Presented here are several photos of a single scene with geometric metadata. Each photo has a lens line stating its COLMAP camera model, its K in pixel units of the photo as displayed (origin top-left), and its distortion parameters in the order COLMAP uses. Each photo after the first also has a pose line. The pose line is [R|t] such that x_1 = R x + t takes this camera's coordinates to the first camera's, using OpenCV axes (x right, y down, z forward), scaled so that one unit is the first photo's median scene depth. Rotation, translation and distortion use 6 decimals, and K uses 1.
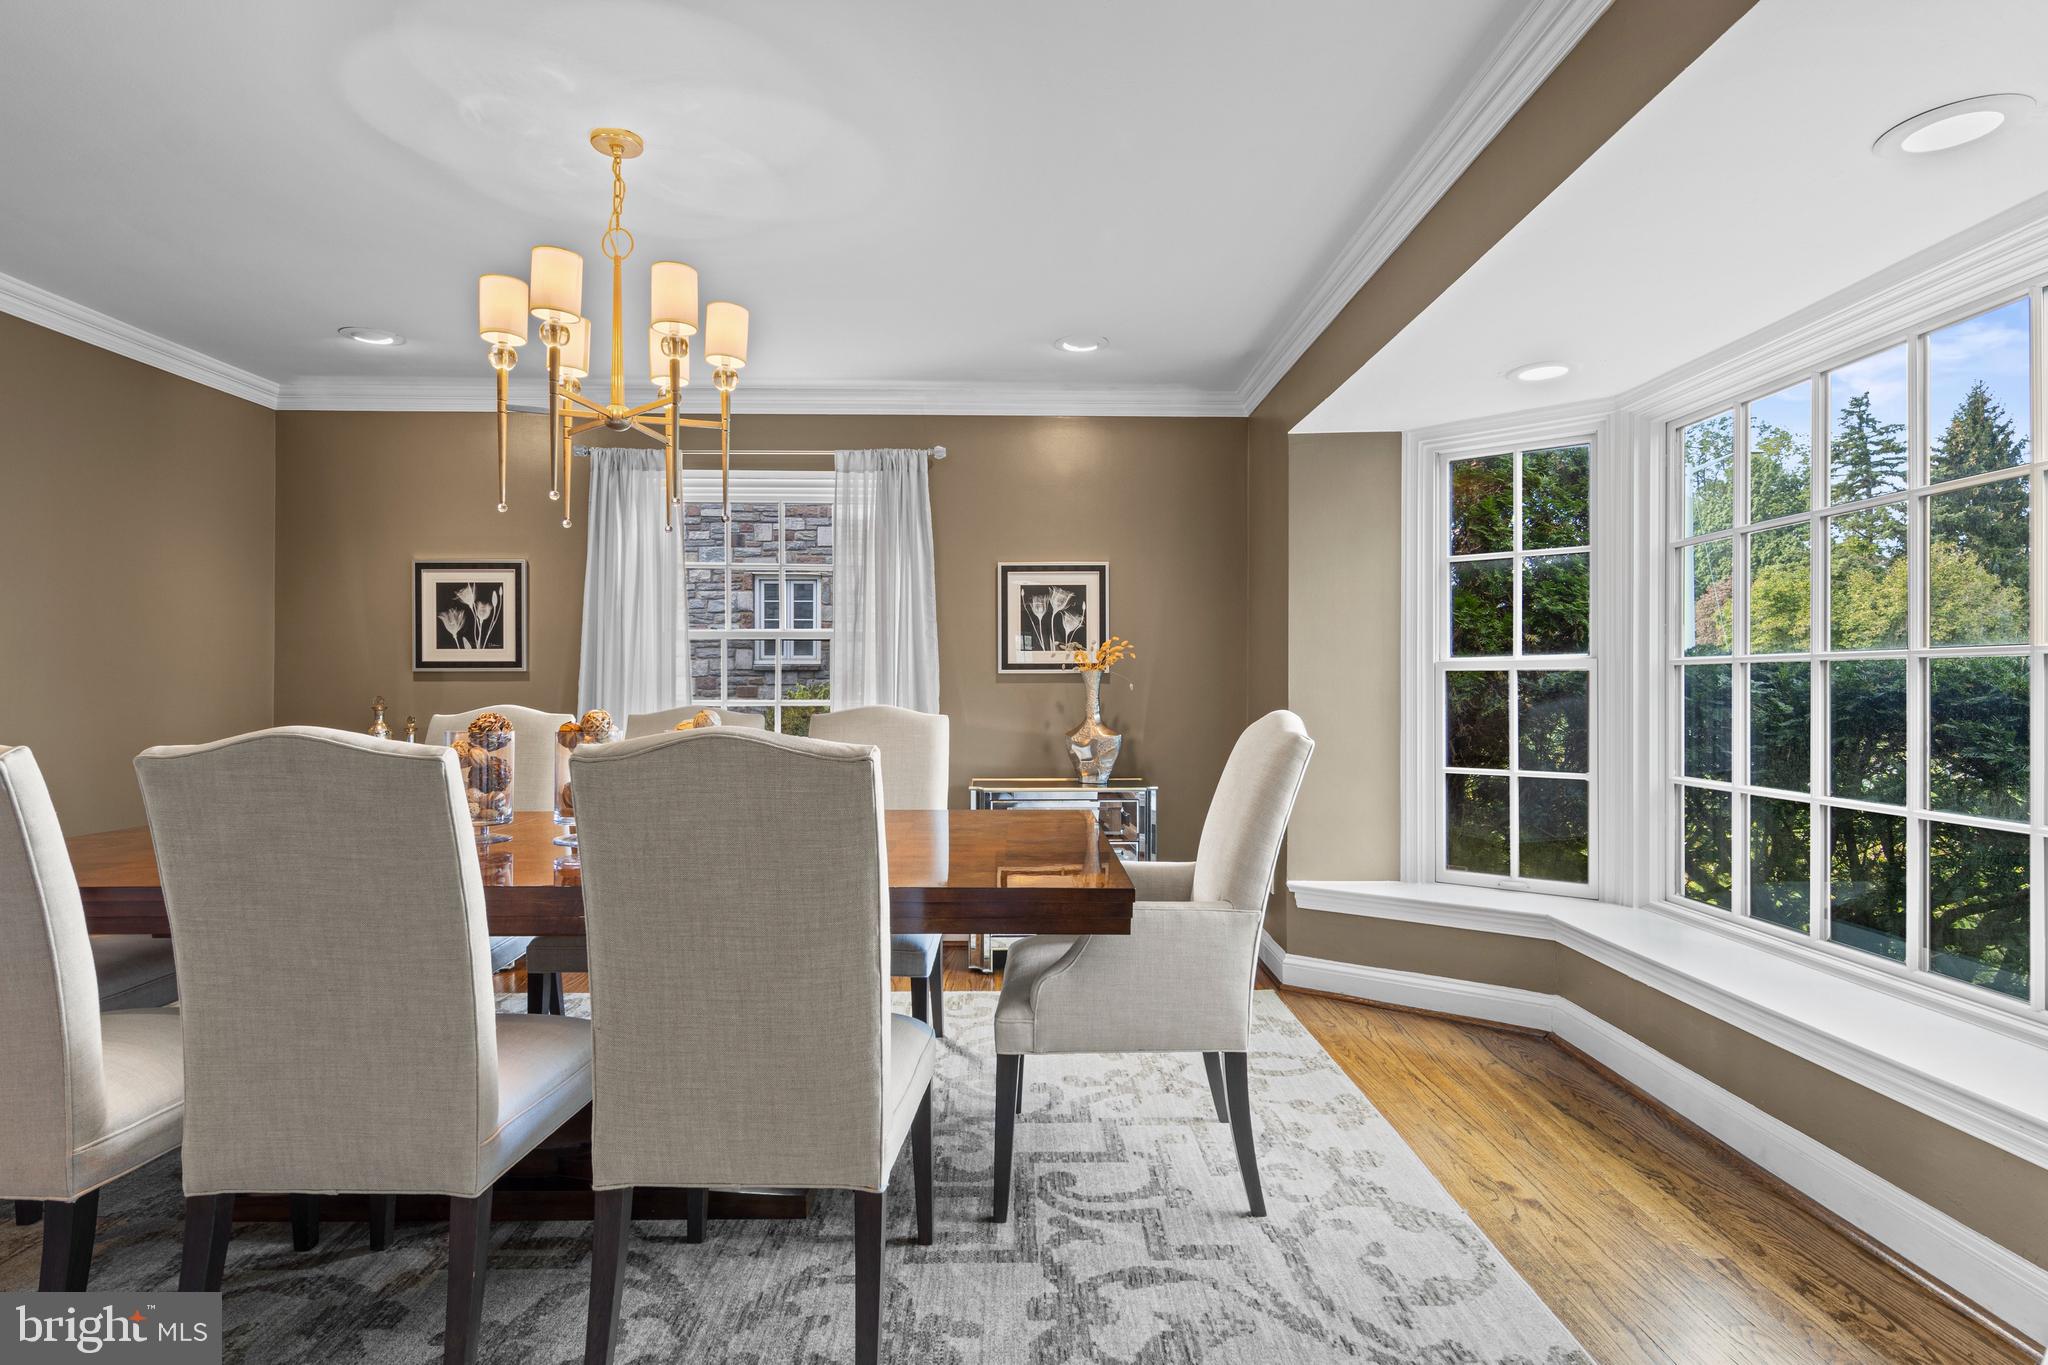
lens RADIAL K [[1049.2, 0, 1012.4], [0, 1049.2, 678.7], [0, 0, 1]] dist [0.015654, -0.004787]
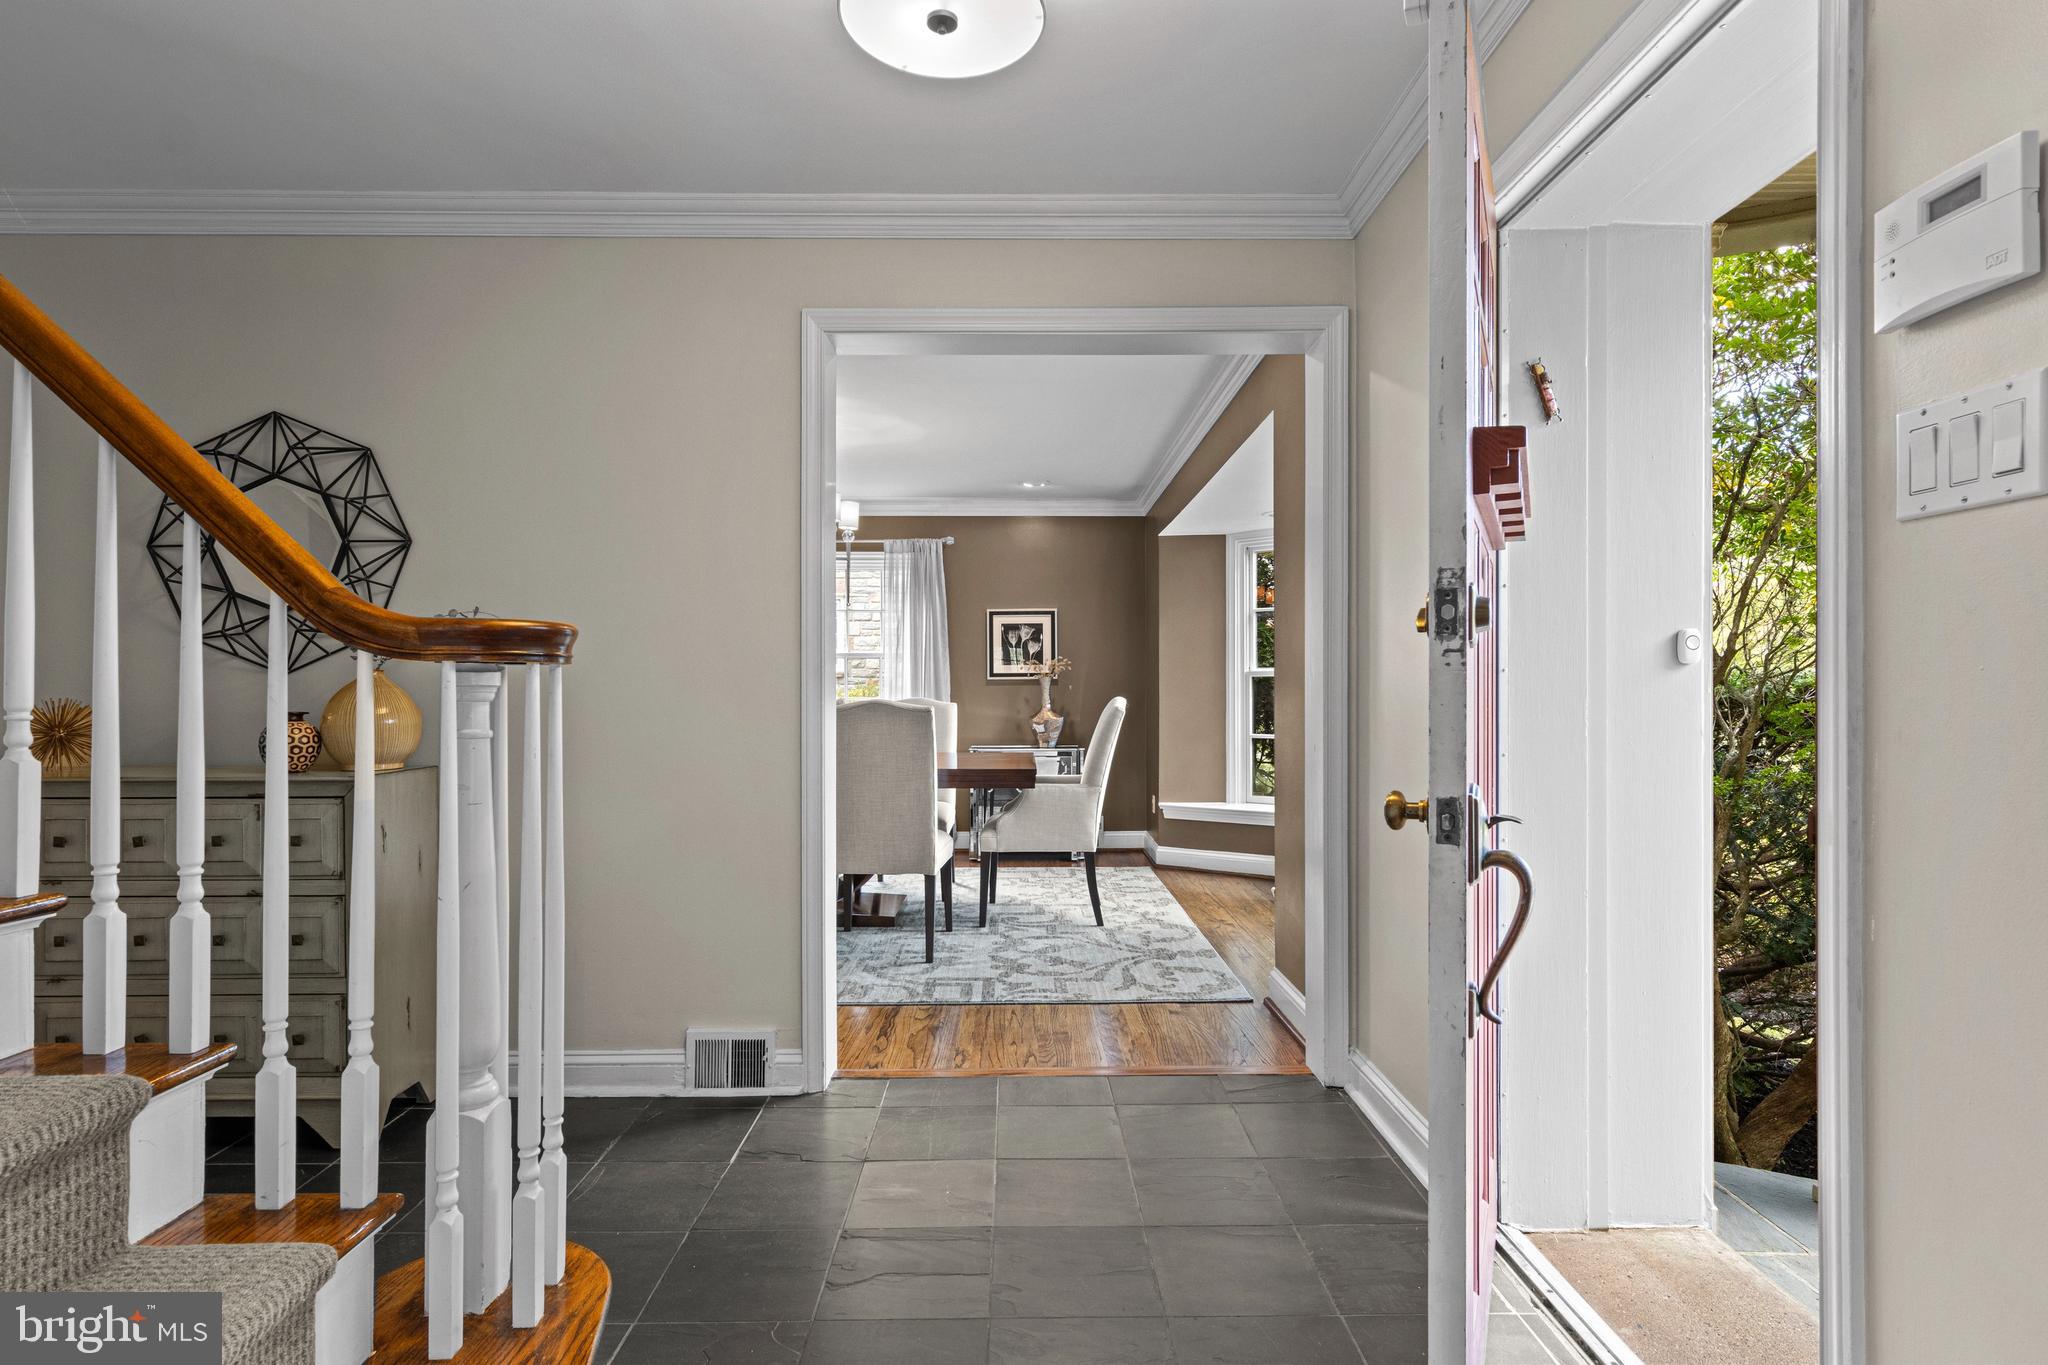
lens RADIAL K [[1049.2, 0, 1026.8], [0, 1049.2, 683.2], [0, 0, 1]] dist [0.015654, -0.004787]
pose [[0.999929, -0.003312, 0.011410, 0.028207], [0.003334, 0.999993, -0.001910, 0.003993], [-0.011404, 0.001948, 0.999933, -0.584483]]
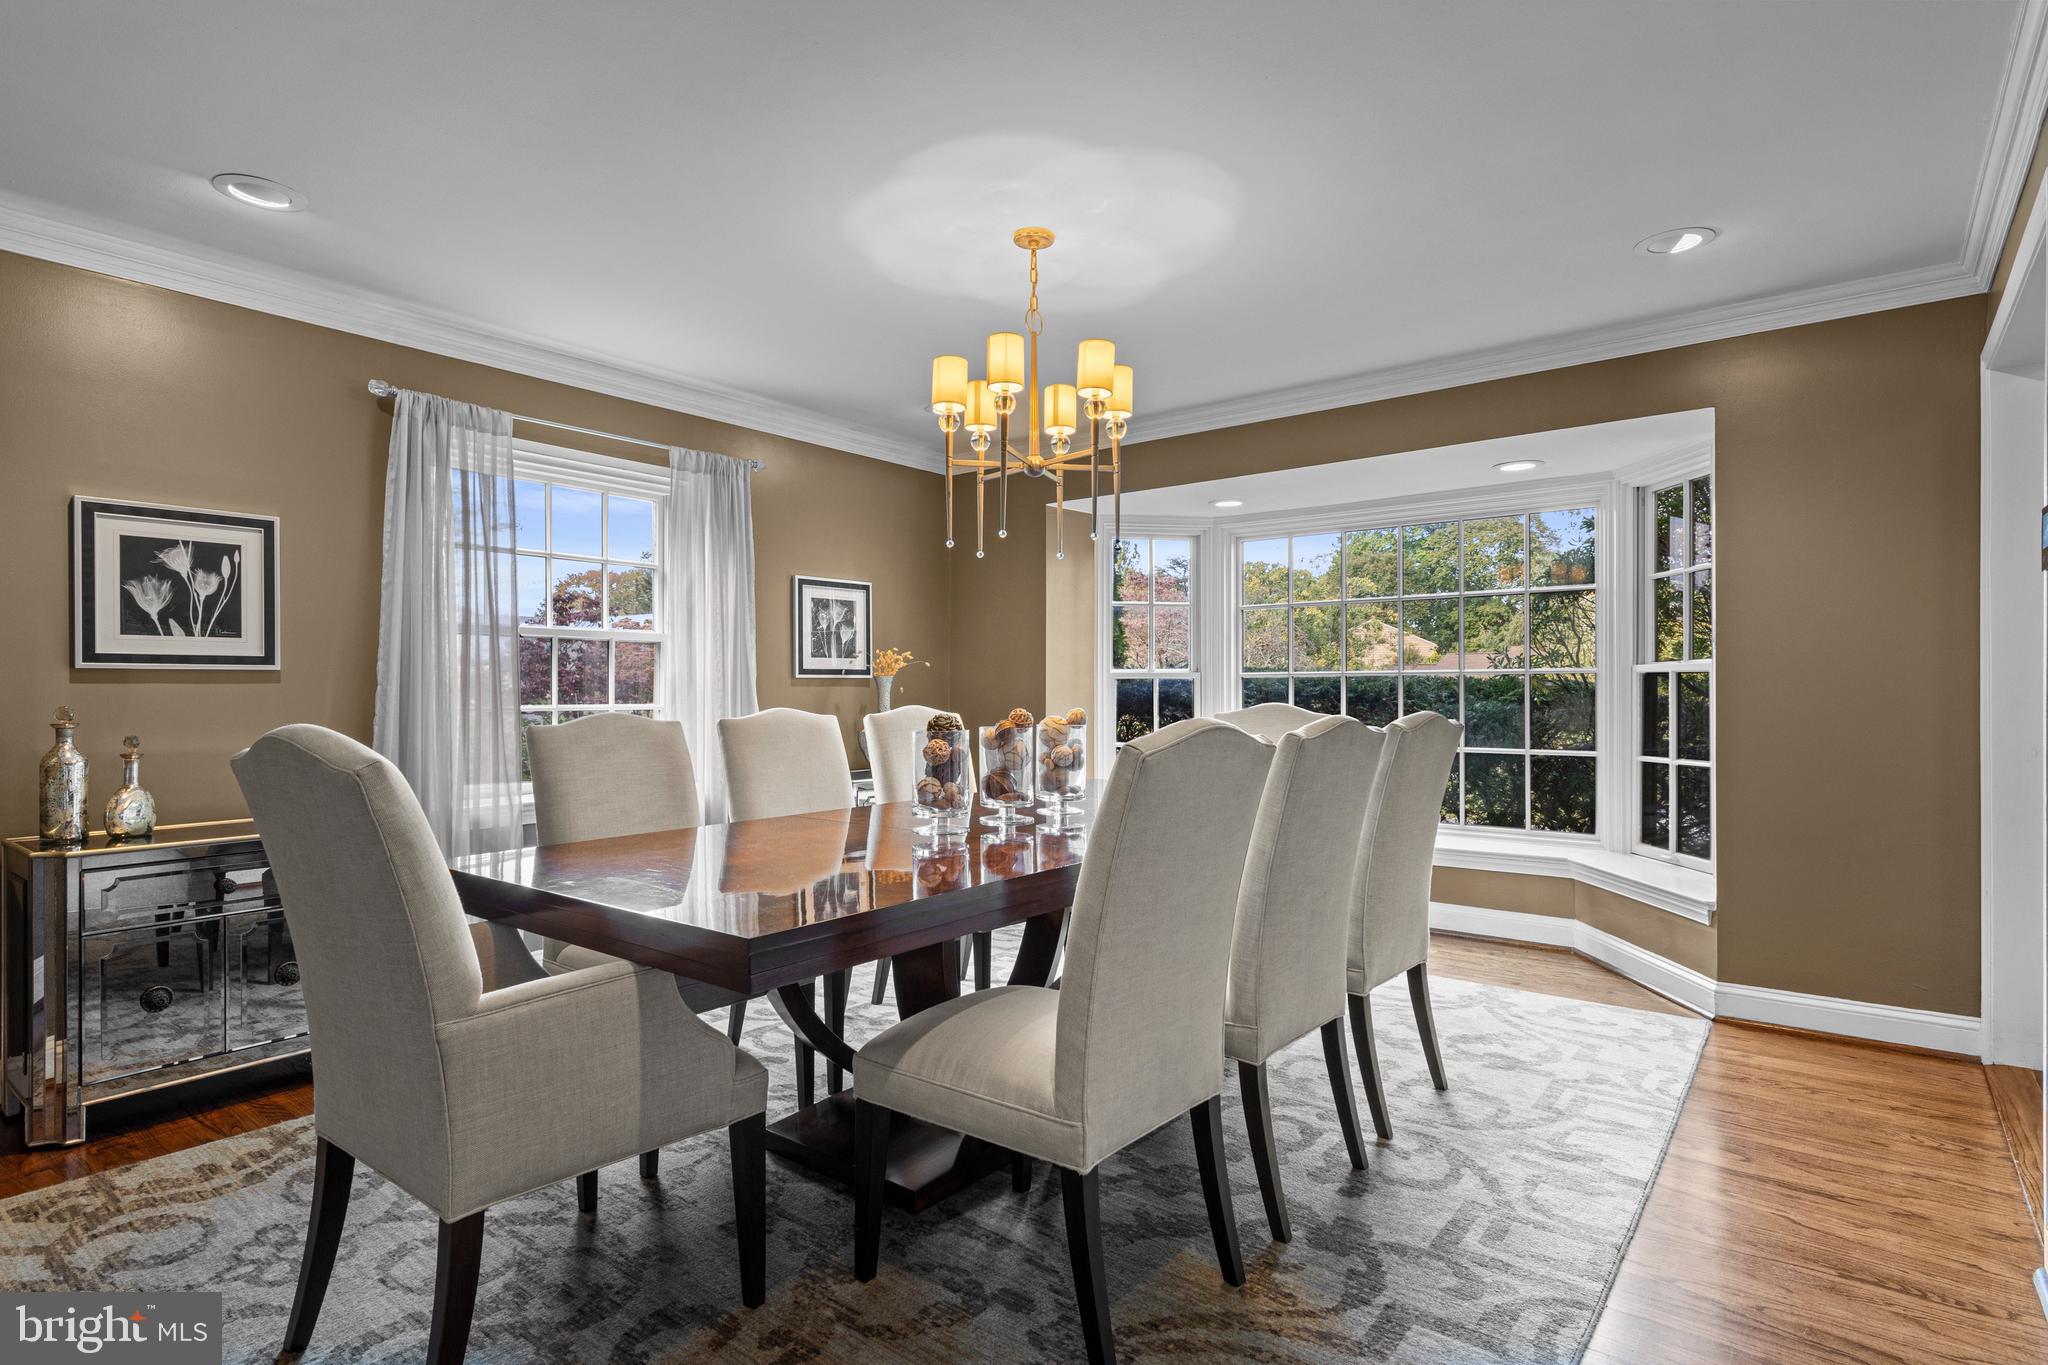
lens RADIAL K [[1049.2, 0, 1021.1], [0, 1049.2, 683.2], [0, 0, 1]] dist [0.015654, -0.004787]
pose [[0.632588, 0.004091, 0.774478, -0.704382], [0.000803, 0.999982, -0.005938, 0.006980], [-0.774488, 0.004378, 0.632573, 0.137147]]
